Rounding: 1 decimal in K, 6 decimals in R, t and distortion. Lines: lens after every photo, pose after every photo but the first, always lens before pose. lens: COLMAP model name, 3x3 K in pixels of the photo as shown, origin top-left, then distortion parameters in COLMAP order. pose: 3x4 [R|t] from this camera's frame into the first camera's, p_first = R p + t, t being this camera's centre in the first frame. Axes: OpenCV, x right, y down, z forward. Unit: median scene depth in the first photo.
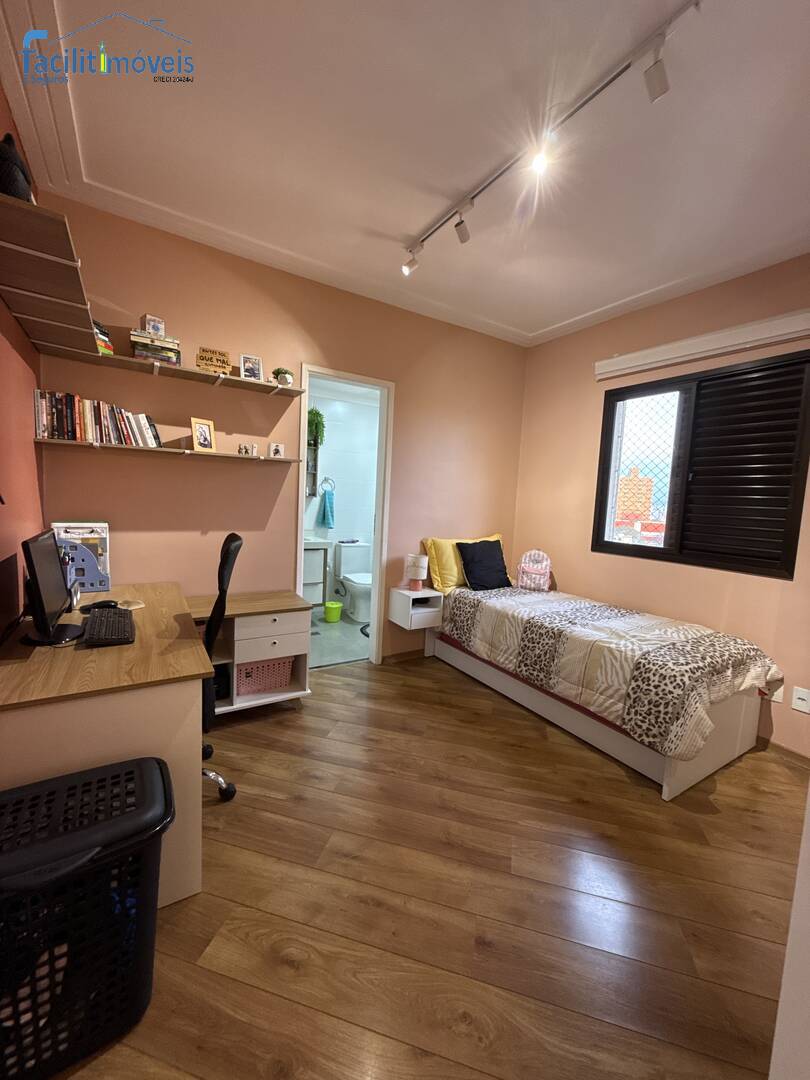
lens RADIAL K [[430.6, 0, 404.6], [0, 430.6, 536.8], [0, 0, 1]] dist [0.000174, 0.000078]
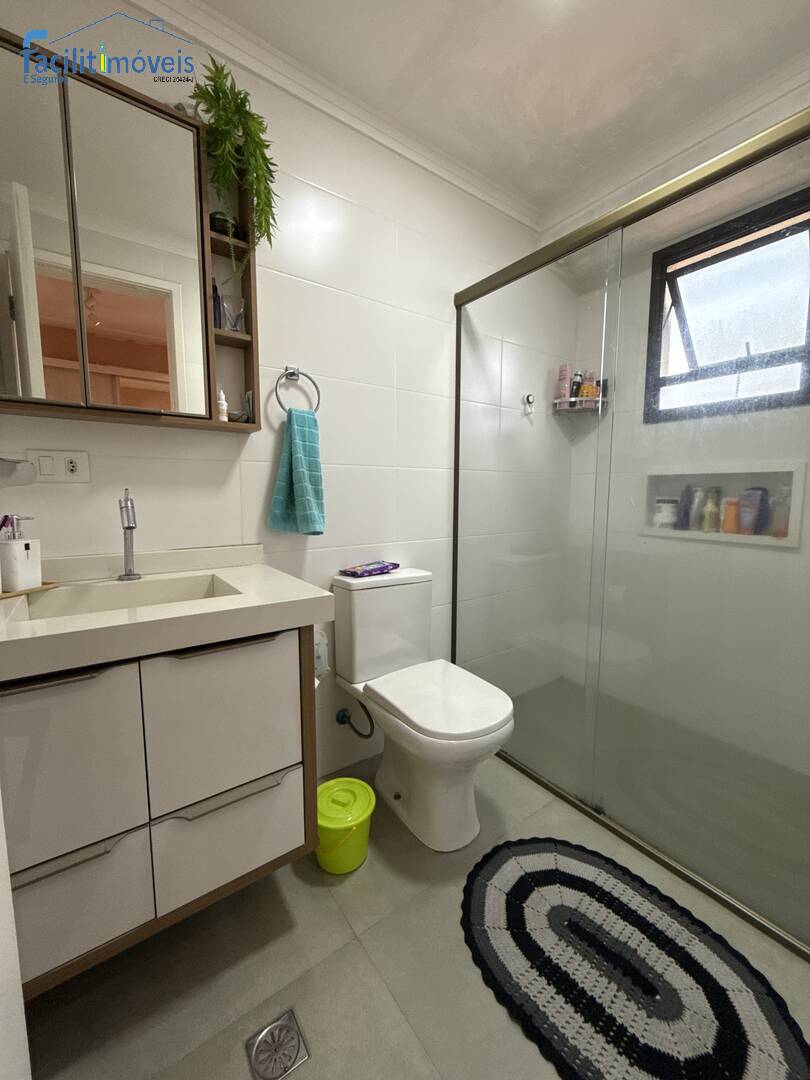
lens RADIAL K [[430.6, 0, 404.6], [0, 430.6, 536.8], [0, 0, 1]] dist [0.000174, 0.000078]
pose [[0.996298, -0.057190, 0.064187, -0.129015], [0.056103, 0.998252, 0.018611, -0.020189], [-0.065140, -0.014941, 0.997764, 0.696134]]
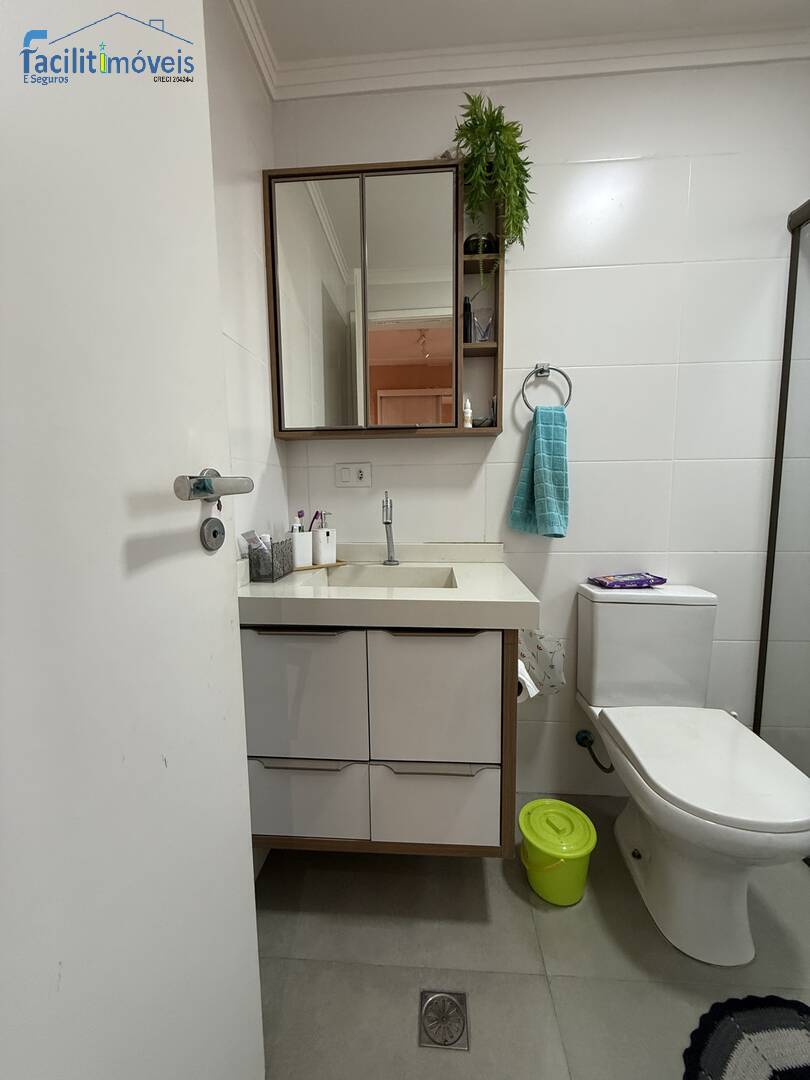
lens RADIAL K [[430.6, 0, 404.6], [0, 430.6, 536.8], [0, 0, 1]] dist [0.000174, 0.000078]
pose [[0.810486, 0.001588, -0.585756, -0.084542], [-0.000547, 0.999998, 0.001953, -0.020346], [0.585758, -0.001263, 0.810485, 0.711423]]
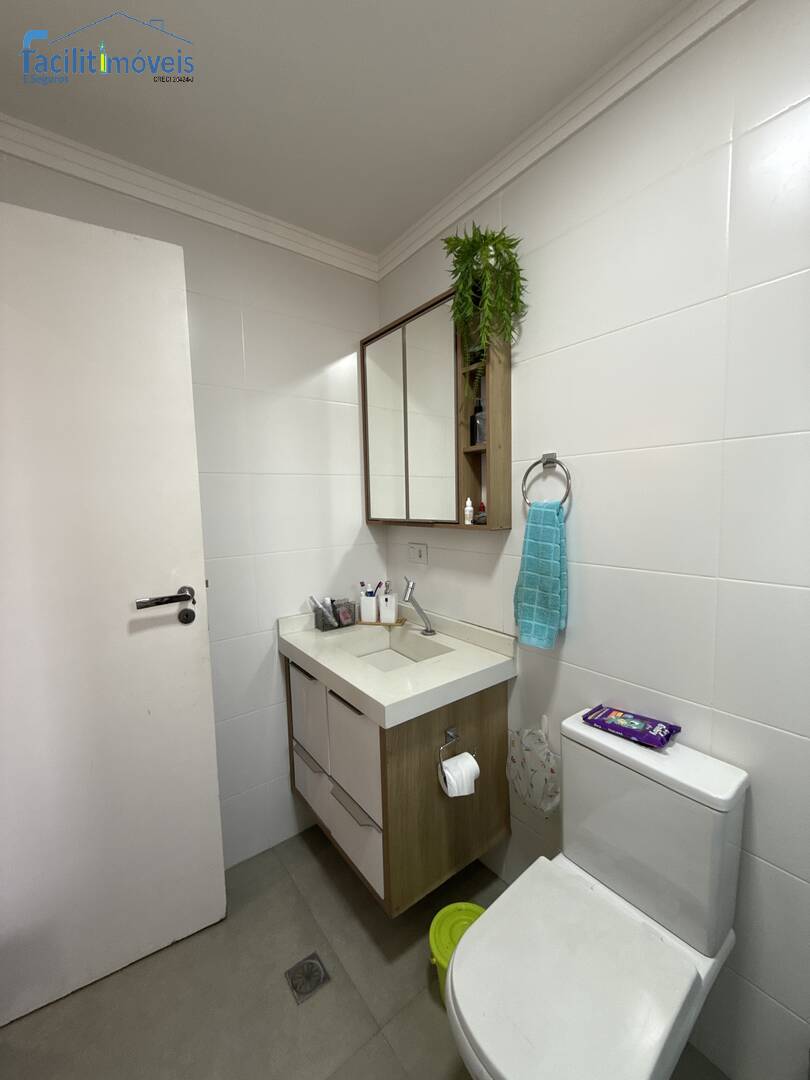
lens RADIAL K [[430.6, 0, 404.6], [0, 430.6, 536.8], [0, 0, 1]] dist [0.000174, 0.000078]
pose [[0.095699, 0.032230, -0.994888, 0.082563], [-0.062862, 0.997676, 0.026274, -0.089455], [0.993423, 0.060027, 0.097502, 0.896469]]
